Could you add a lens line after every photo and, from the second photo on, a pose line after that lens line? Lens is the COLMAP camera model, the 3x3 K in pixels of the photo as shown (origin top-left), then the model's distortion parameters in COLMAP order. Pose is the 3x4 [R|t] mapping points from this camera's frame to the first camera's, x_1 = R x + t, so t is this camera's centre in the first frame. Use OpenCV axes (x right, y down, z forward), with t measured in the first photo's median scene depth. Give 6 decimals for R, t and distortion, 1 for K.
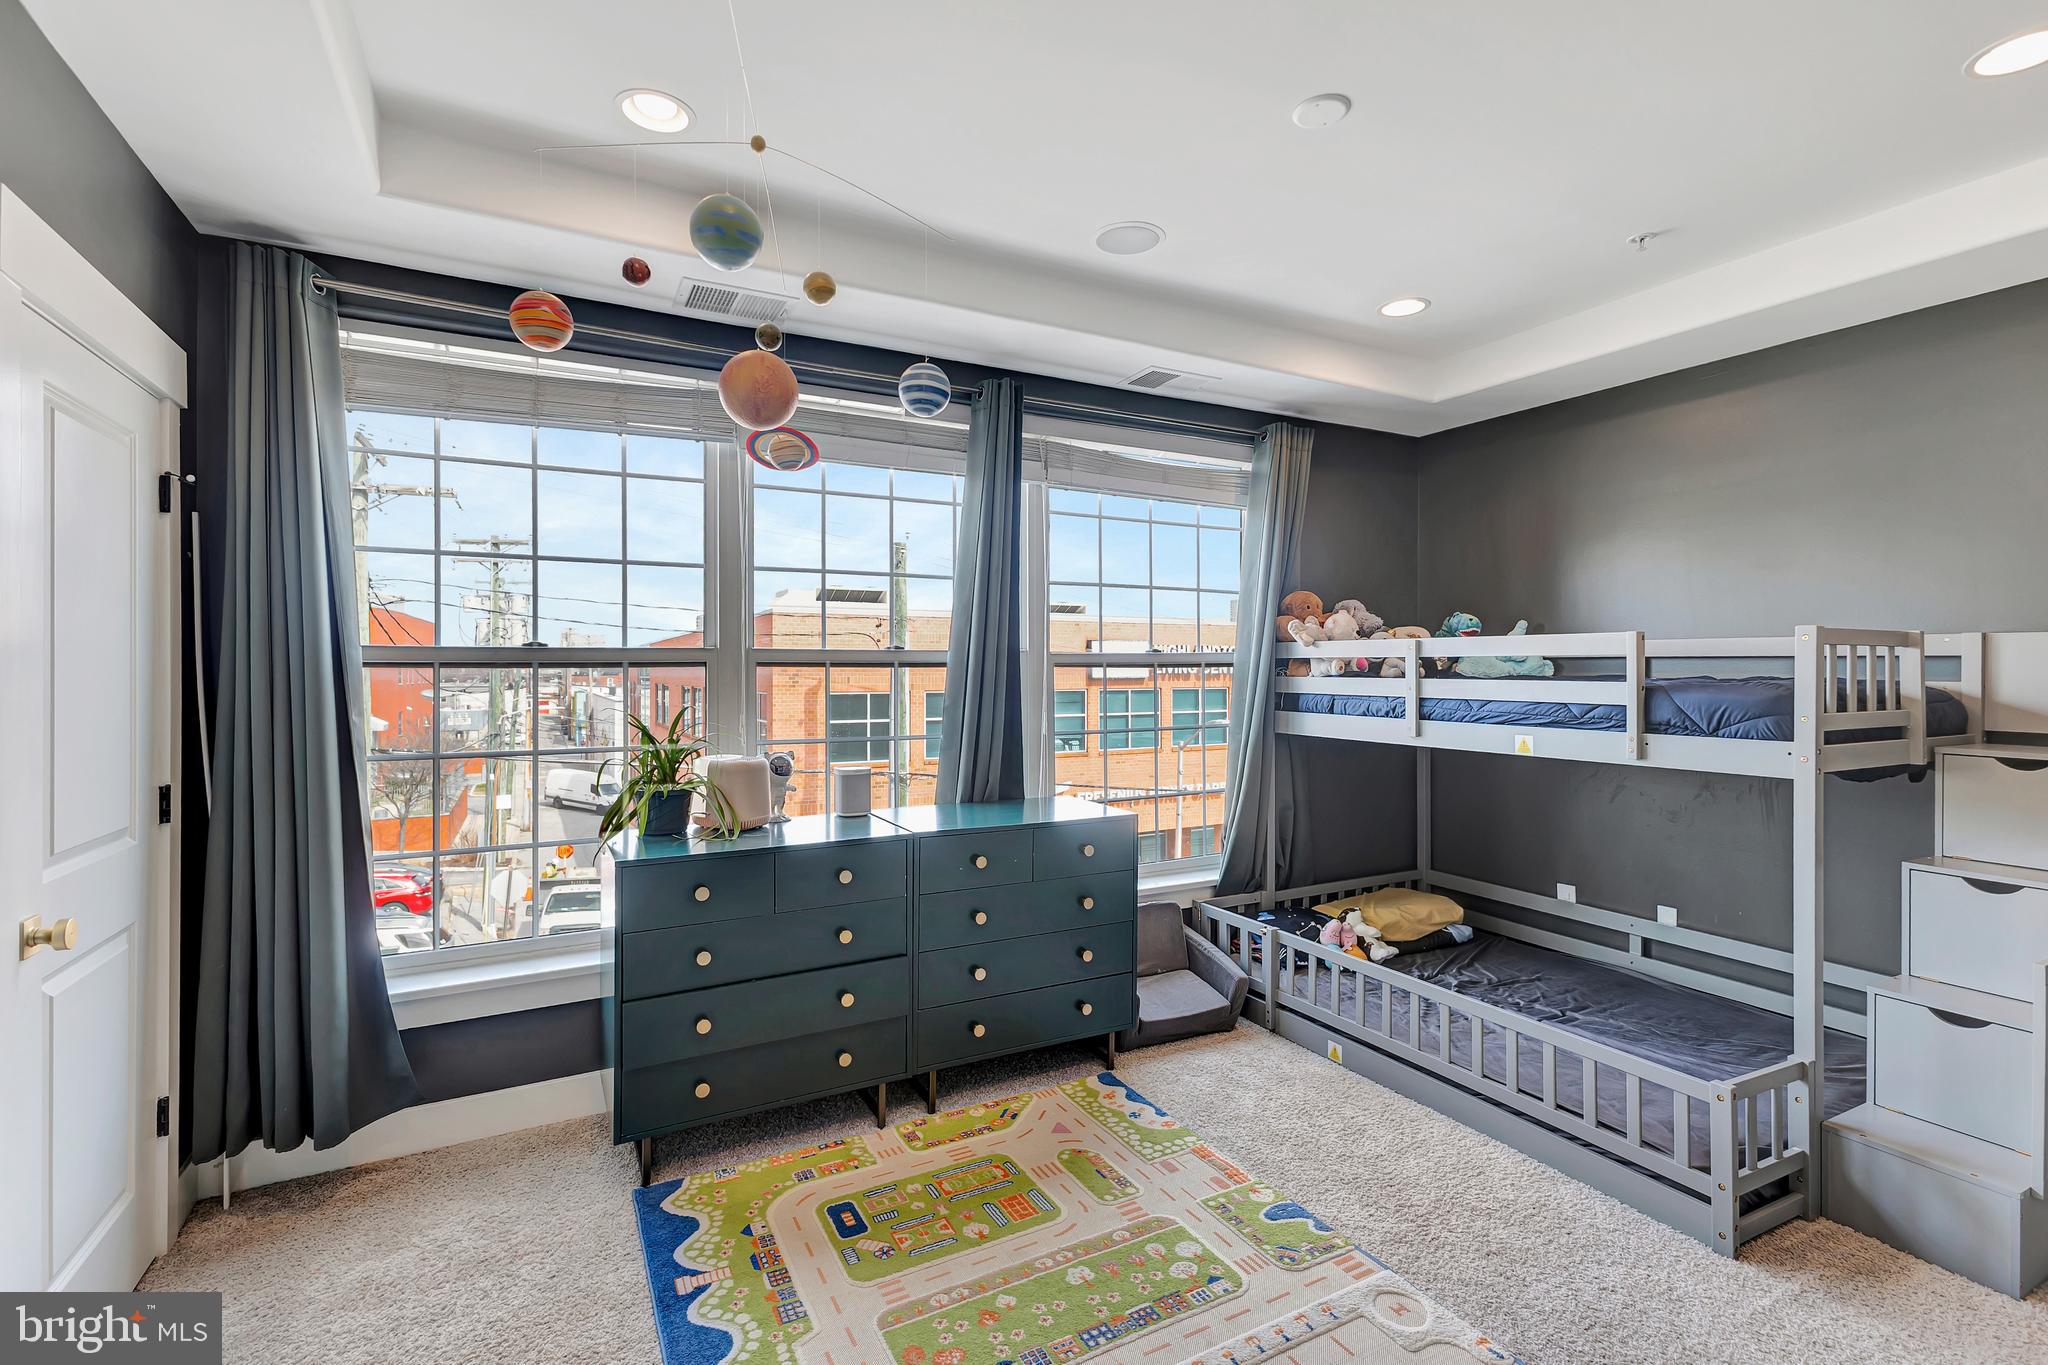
lens RADIAL K [[927.7, 0, 1031.7], [0, 927.7, 673.2], [0, 0, 1]] dist [-0.000263, 0.000173]
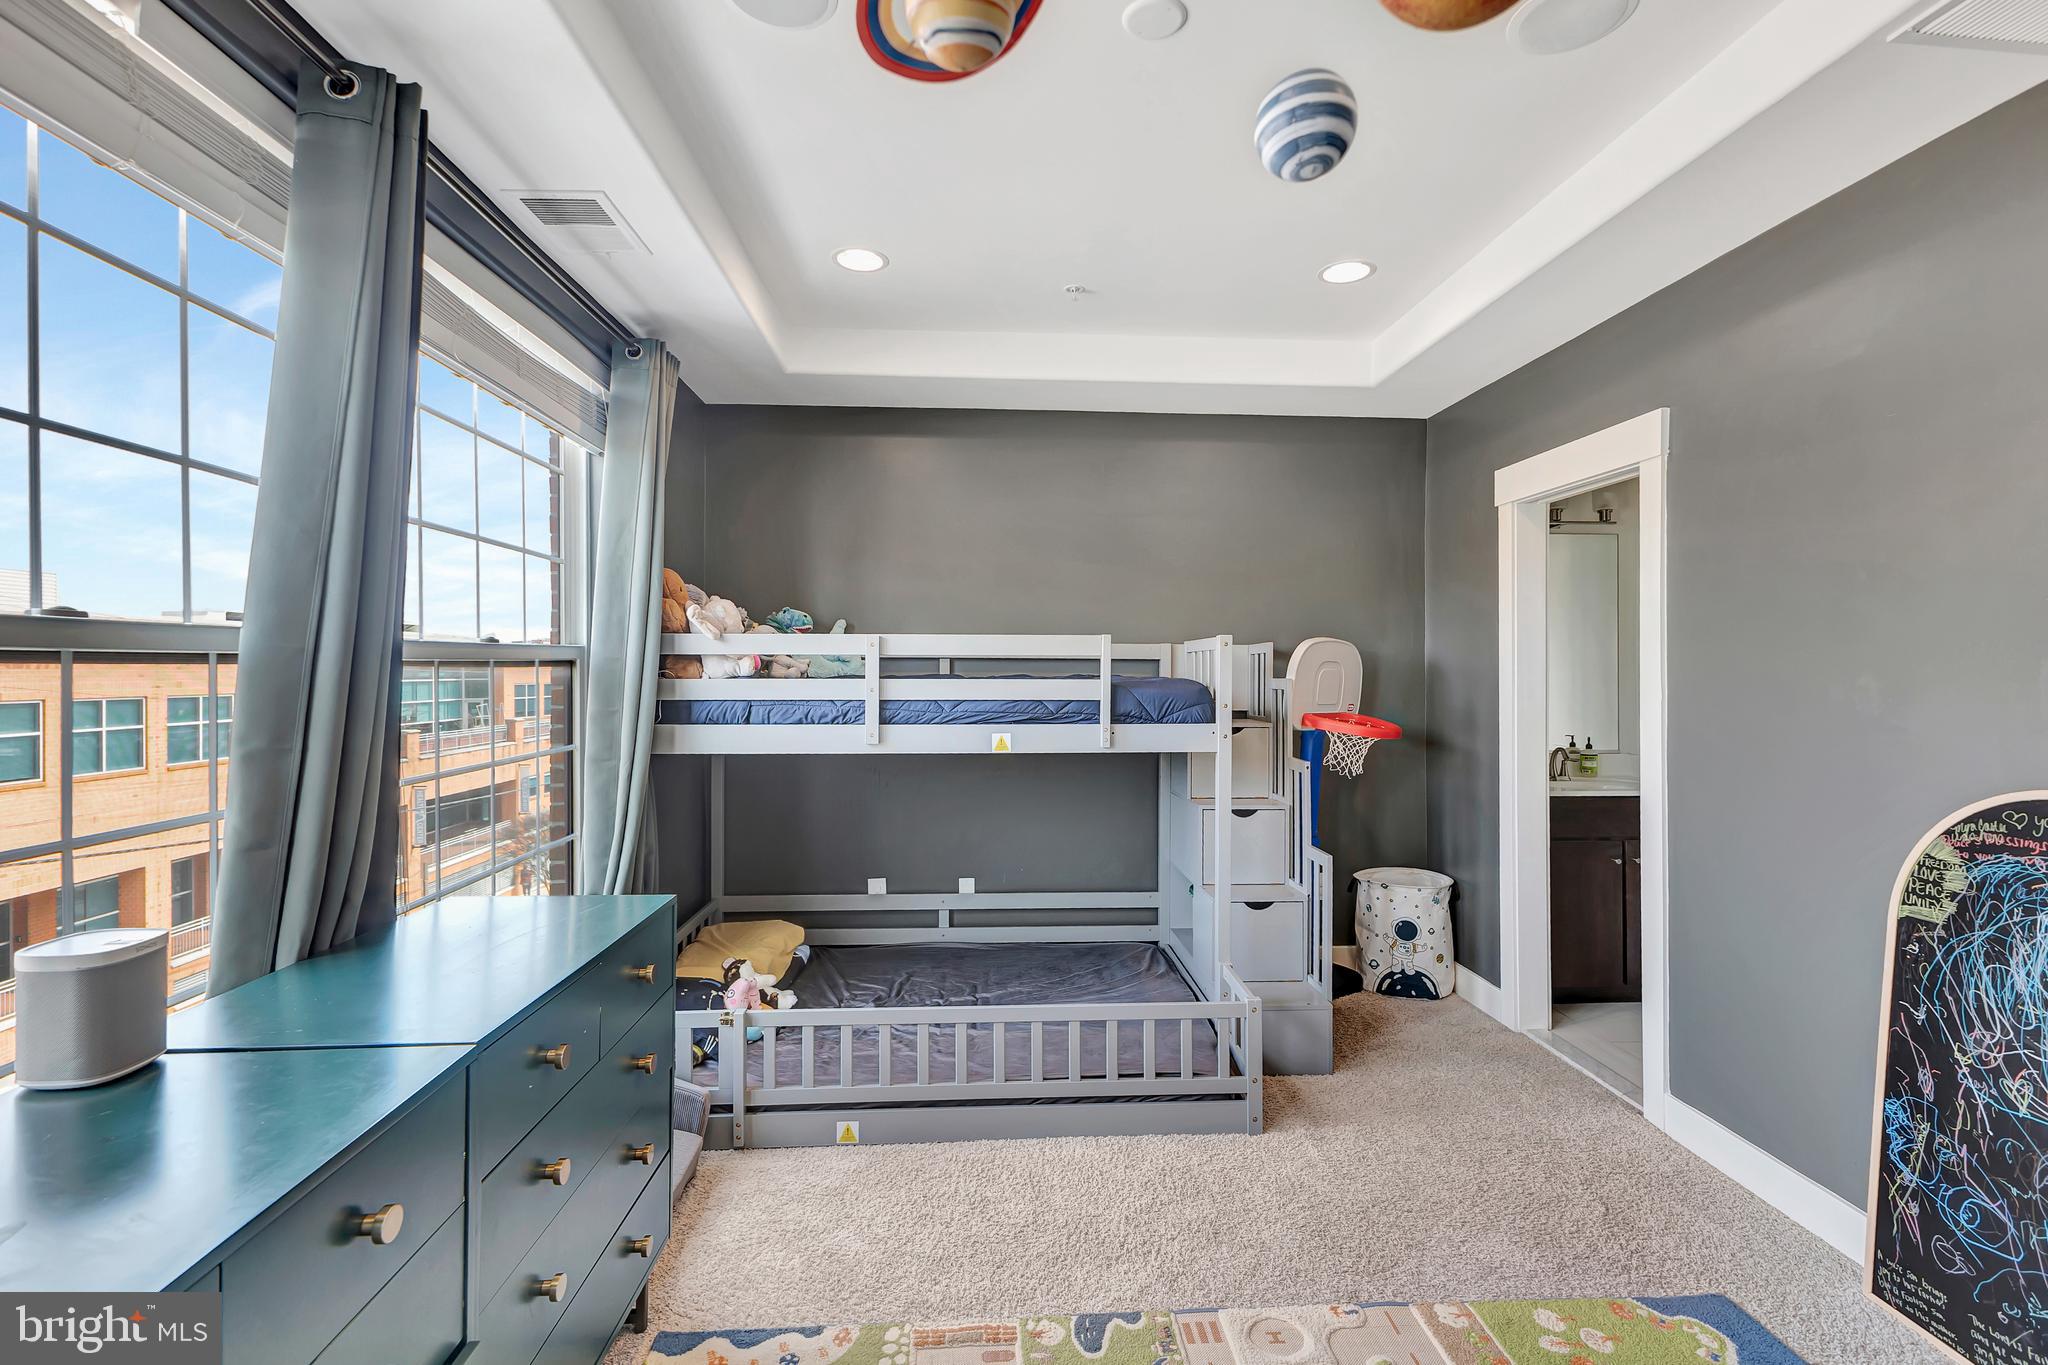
lens RADIAL K [[927.7, 0, 1029.7], [0, 927.7, 672.2], [0, 0, 1]] dist [-0.000263, 0.000173]
pose [[0.418180, -0.002276, 0.908361, -0.339904], [0.005468, 0.999985, -0.000011, 0.000017], [-0.908348, 0.004971, 0.418186, 0.487875]]
